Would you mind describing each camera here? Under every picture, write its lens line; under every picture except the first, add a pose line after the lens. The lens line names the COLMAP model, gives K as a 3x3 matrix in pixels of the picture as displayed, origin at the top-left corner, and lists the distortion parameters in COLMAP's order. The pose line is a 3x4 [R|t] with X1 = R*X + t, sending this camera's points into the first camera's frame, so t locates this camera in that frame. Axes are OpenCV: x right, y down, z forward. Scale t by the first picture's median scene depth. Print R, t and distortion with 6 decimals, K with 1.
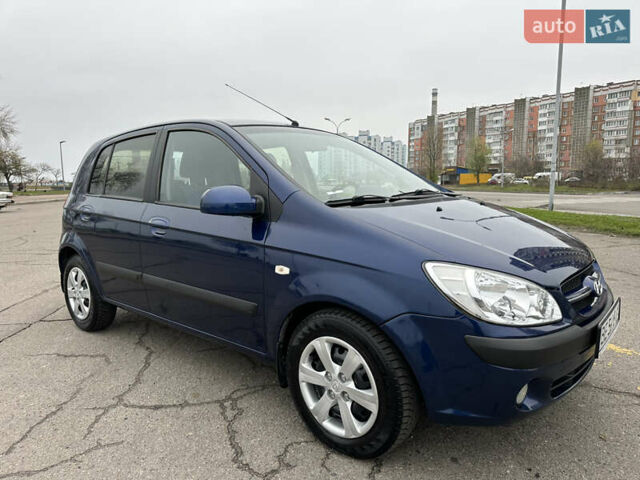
lens RADIAL K [[440.5, 0, 314.7], [0, 440.5, 239.8], [0, 0, 1]] dist [0.046637, -0.055543]
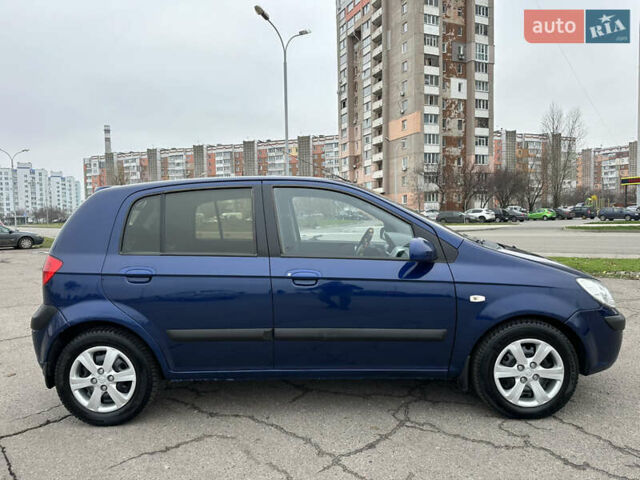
lens RADIAL K [[440.5, 0, 314.7], [0, 440.5, 239.8], [0, 0, 1]] dist [0.046637, -0.055543]
pose [[0.777977, -0.039003, 0.627081, -1.293930], [0.093854, 0.994087, -0.054608, -0.082483], [-0.621243, 0.101338, 0.777037, 0.236597]]
